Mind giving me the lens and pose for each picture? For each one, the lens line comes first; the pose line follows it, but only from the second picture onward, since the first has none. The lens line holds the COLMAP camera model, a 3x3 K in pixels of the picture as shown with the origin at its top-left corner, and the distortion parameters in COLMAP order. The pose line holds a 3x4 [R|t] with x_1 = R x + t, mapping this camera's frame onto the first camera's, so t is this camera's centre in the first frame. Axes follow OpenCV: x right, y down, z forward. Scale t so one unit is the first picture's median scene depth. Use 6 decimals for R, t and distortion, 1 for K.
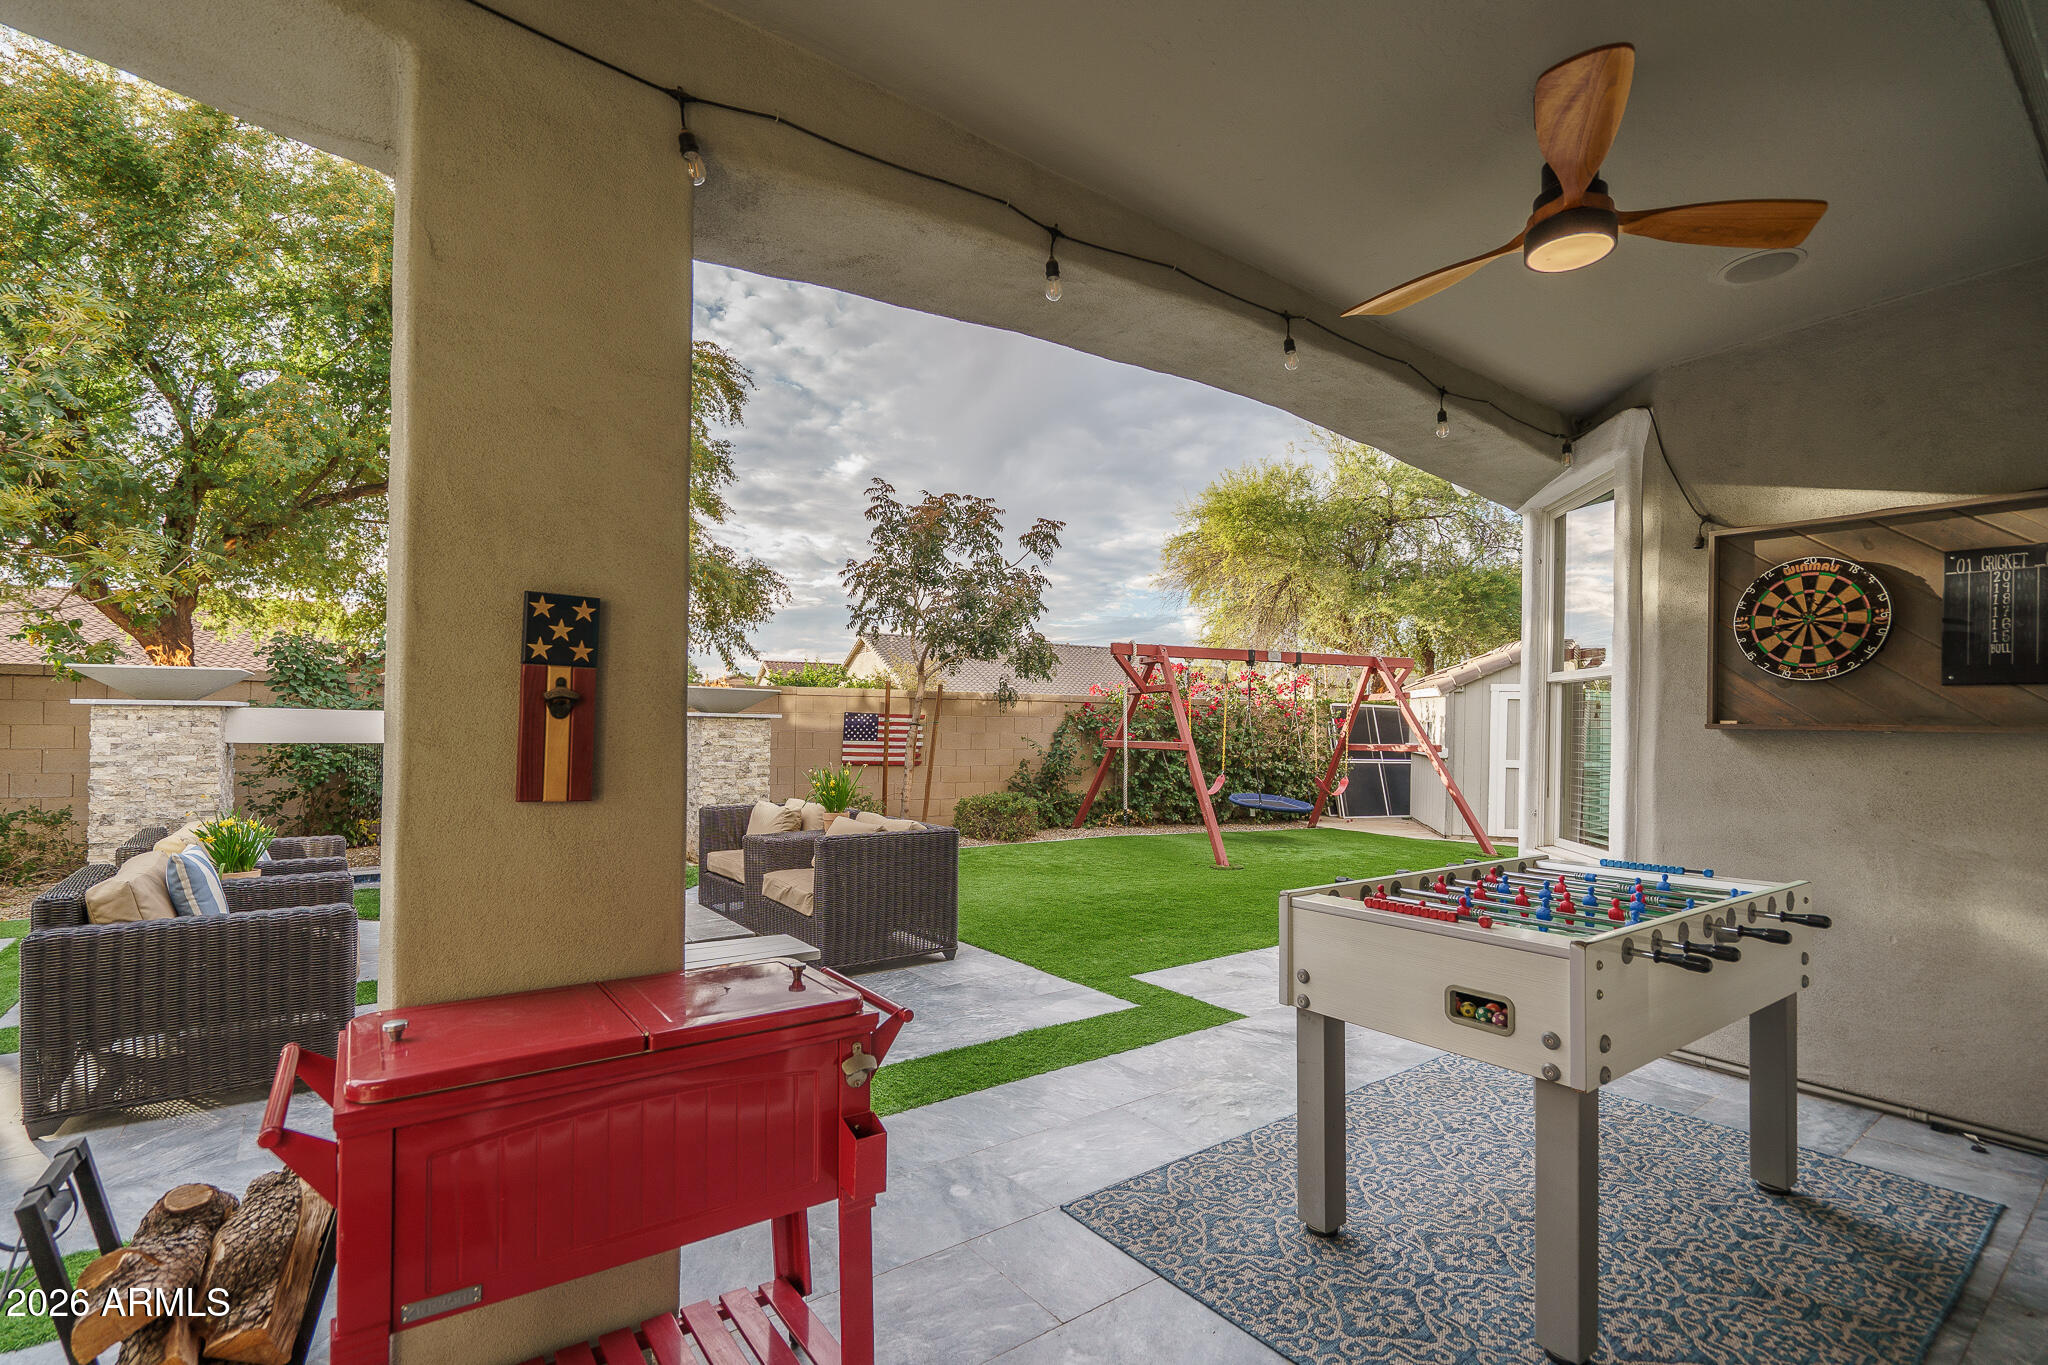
lens RADIAL K [[921.4, 0, 1033.0], [0, 921.4, 717.0], [0, 0, 1]] dist [0.001303, 0.000293]
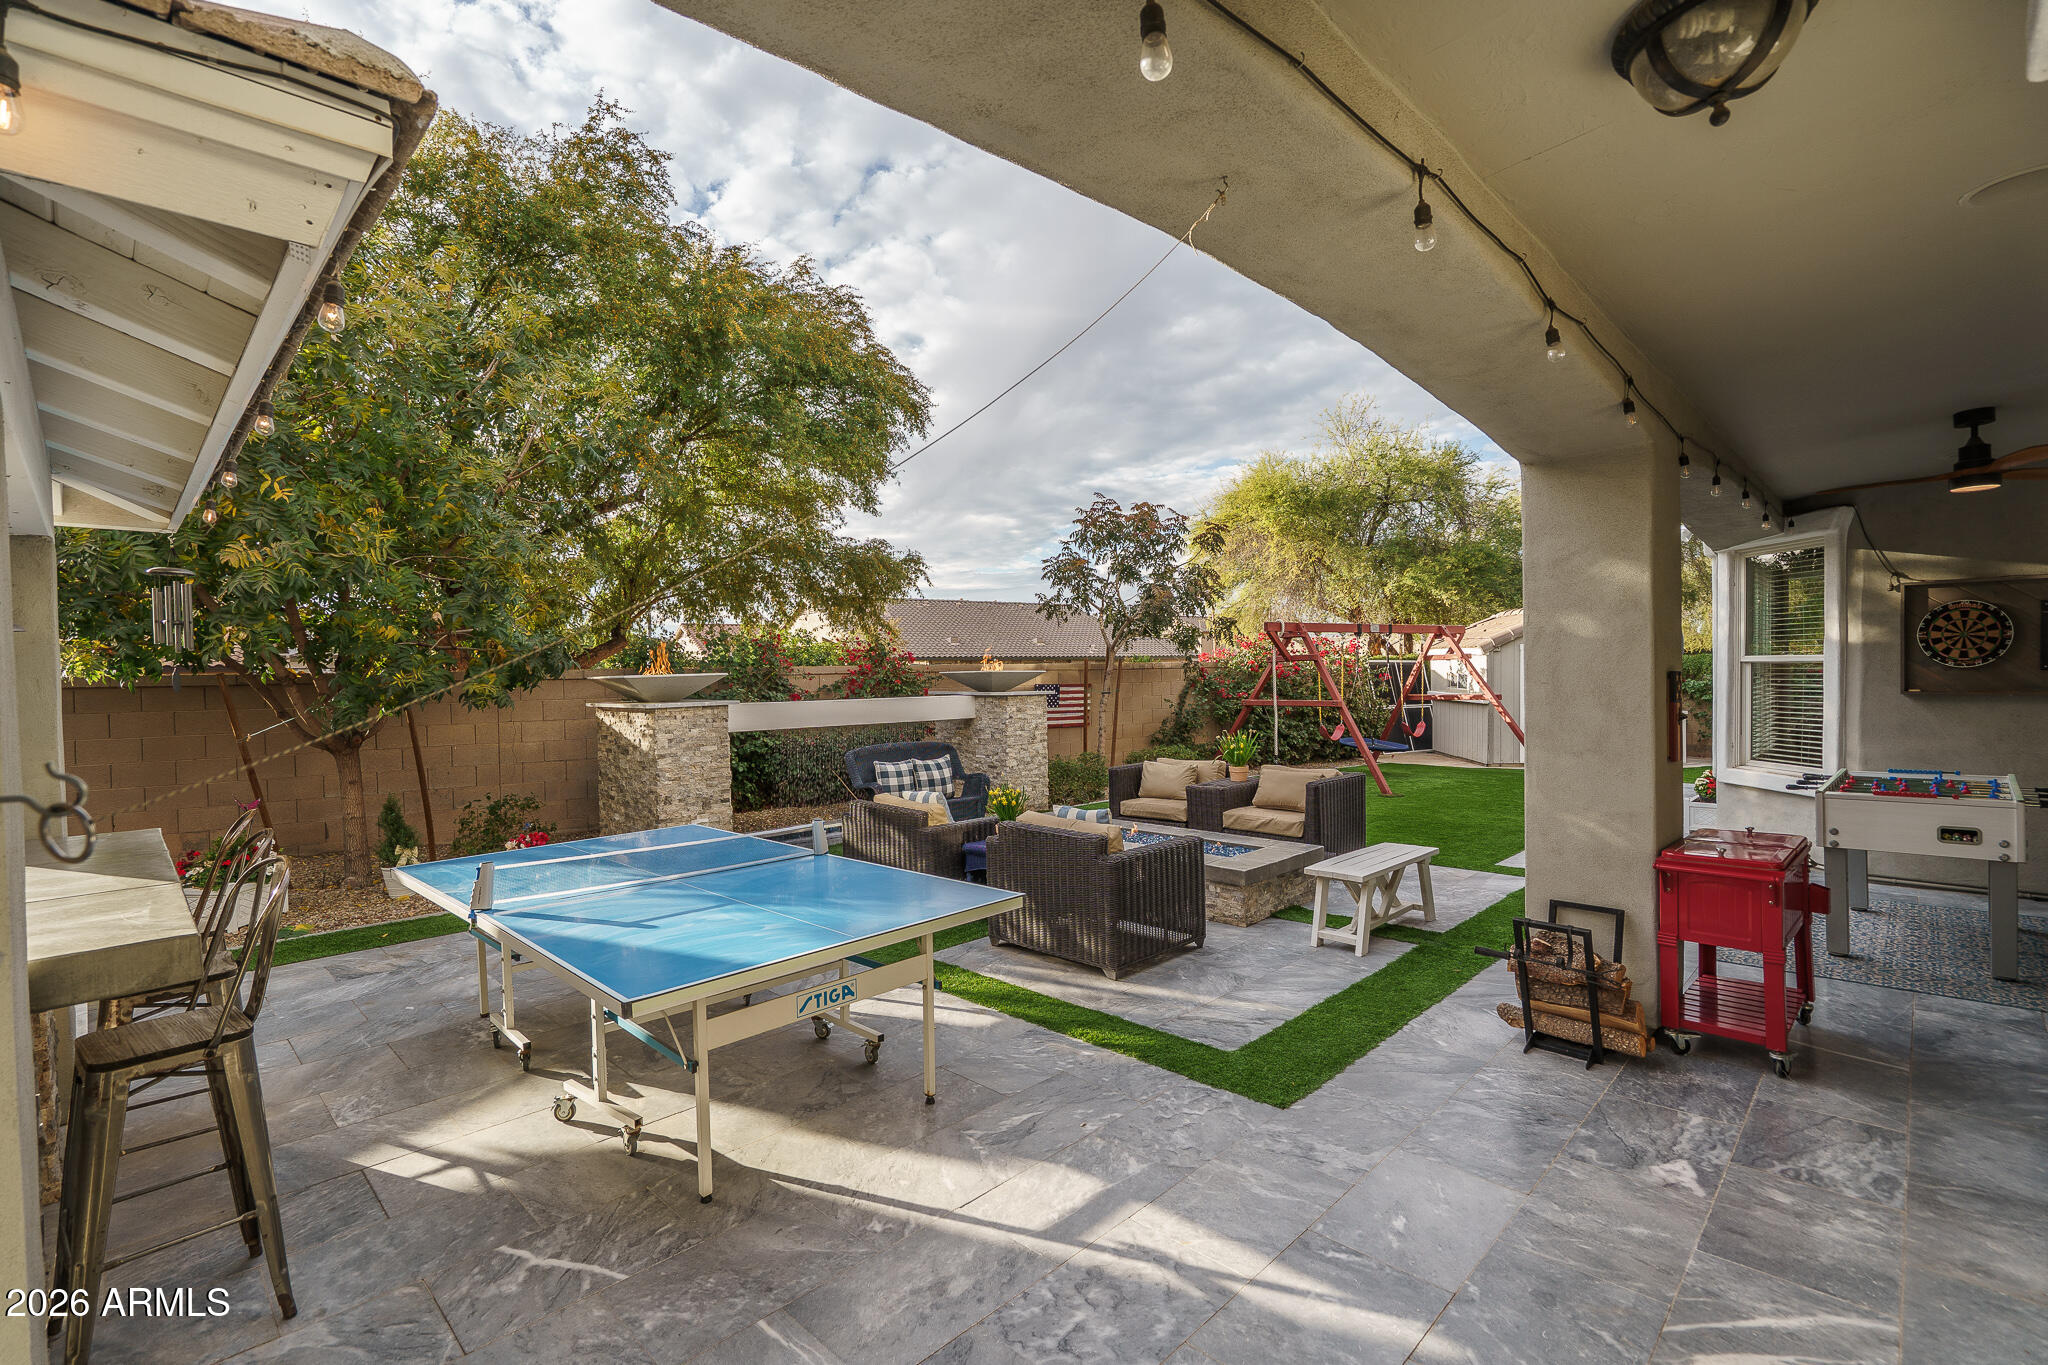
lens RADIAL K [[921.4, 0, 1020.8], [0, 921.4, 693.6], [0, 0, 1]] dist [0.001303, 0.000293]
pose [[0.988987, -0.035693, 0.143633, -0.705152], [0.031277, 0.998970, 0.032888, -0.058845], [-0.144659, -0.028033, 0.989084, -0.300179]]
